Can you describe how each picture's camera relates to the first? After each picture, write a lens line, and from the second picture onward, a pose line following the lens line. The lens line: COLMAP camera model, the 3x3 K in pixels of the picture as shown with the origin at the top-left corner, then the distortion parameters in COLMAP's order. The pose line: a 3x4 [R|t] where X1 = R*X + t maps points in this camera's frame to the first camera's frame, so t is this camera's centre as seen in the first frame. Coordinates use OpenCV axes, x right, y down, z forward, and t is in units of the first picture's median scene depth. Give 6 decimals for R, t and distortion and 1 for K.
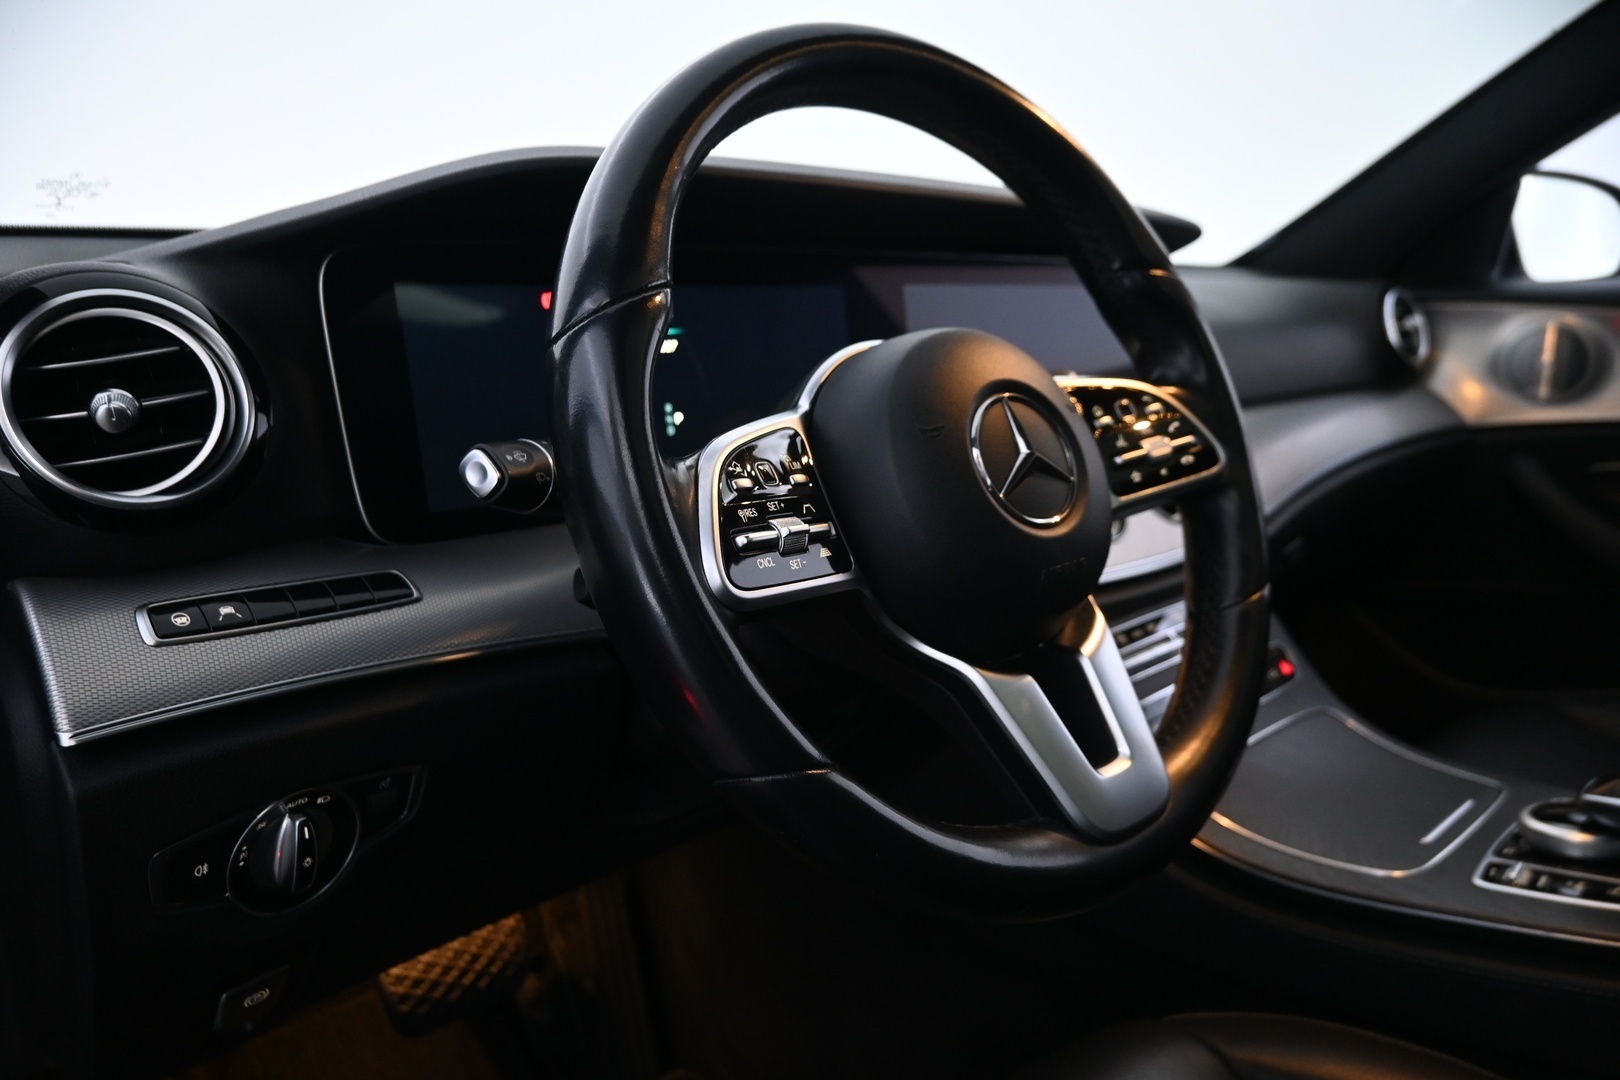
lens RADIAL K [[1104.0, 0, 808.2], [0, 1104.0, 538.0], [0, 0, 1]] dist [-0.001989, -0.001151]
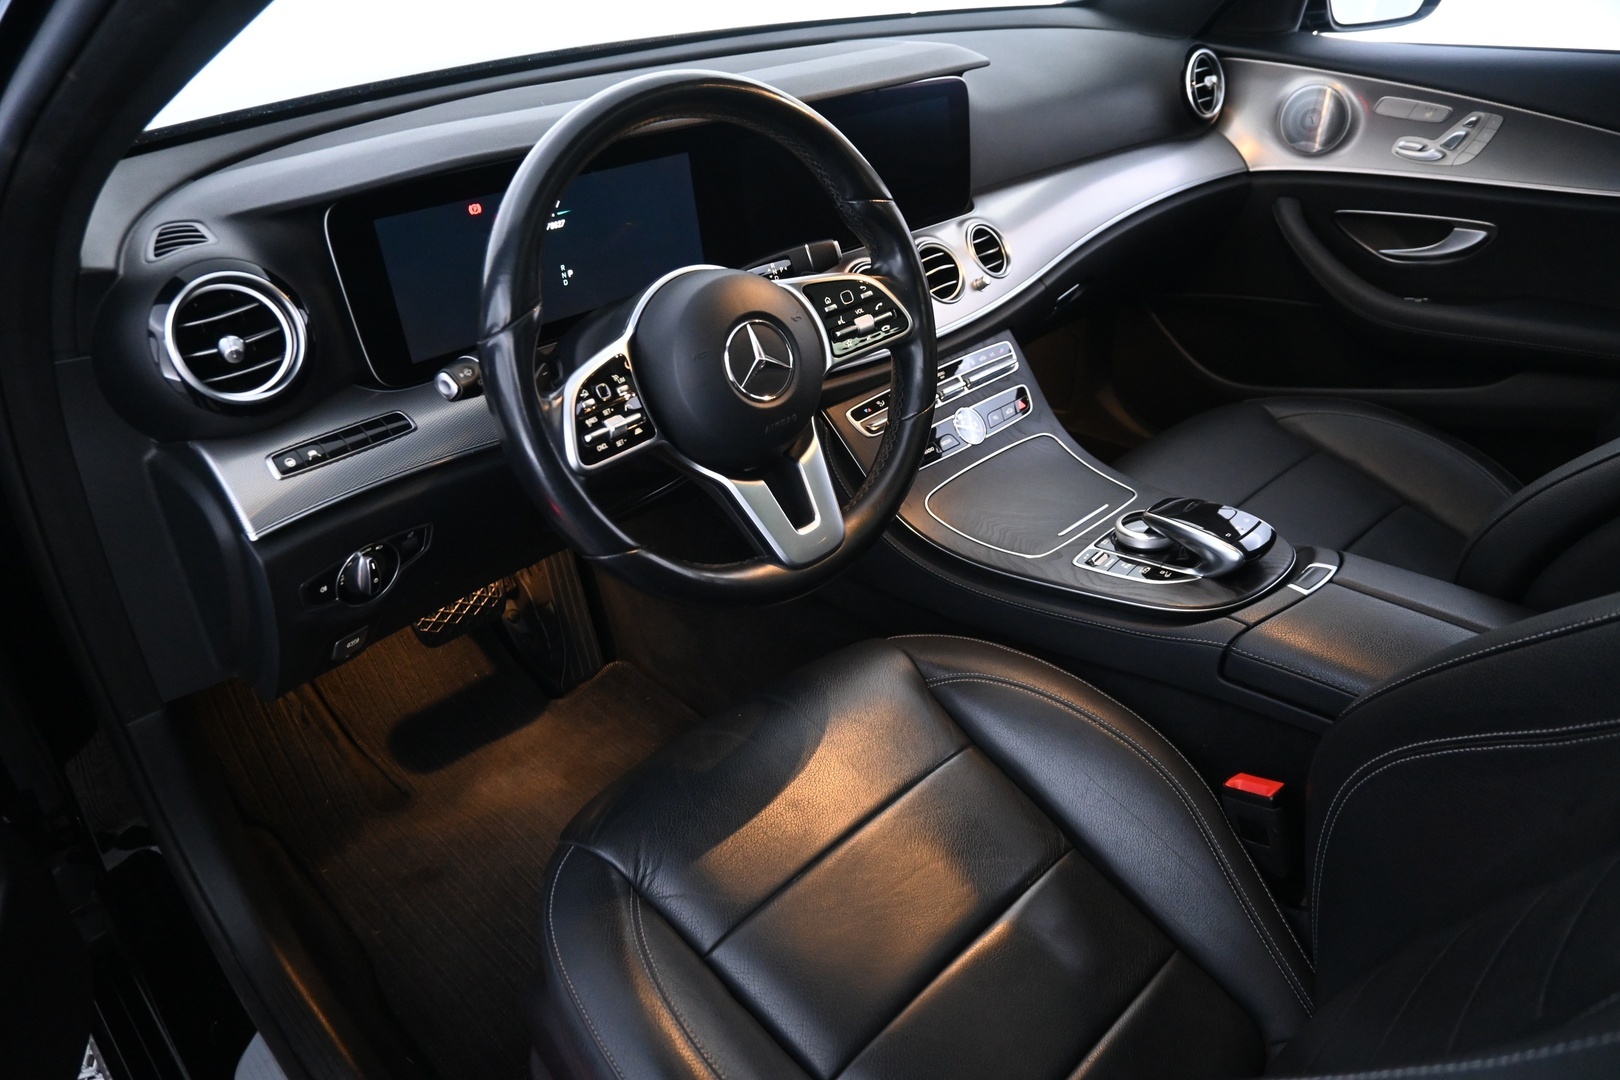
lens RADIAL K [[1104.0, 0, 808.2], [0, 1104.0, 538.0], [0, 0, 1]] dist [-0.001989, -0.001151]
pose [[0.999570, -0.010186, 0.027497, 0.226782], [-0.000137, 0.936094, 0.351750, -0.430801], [-0.029323, -0.351603, 0.935690, -0.744411]]
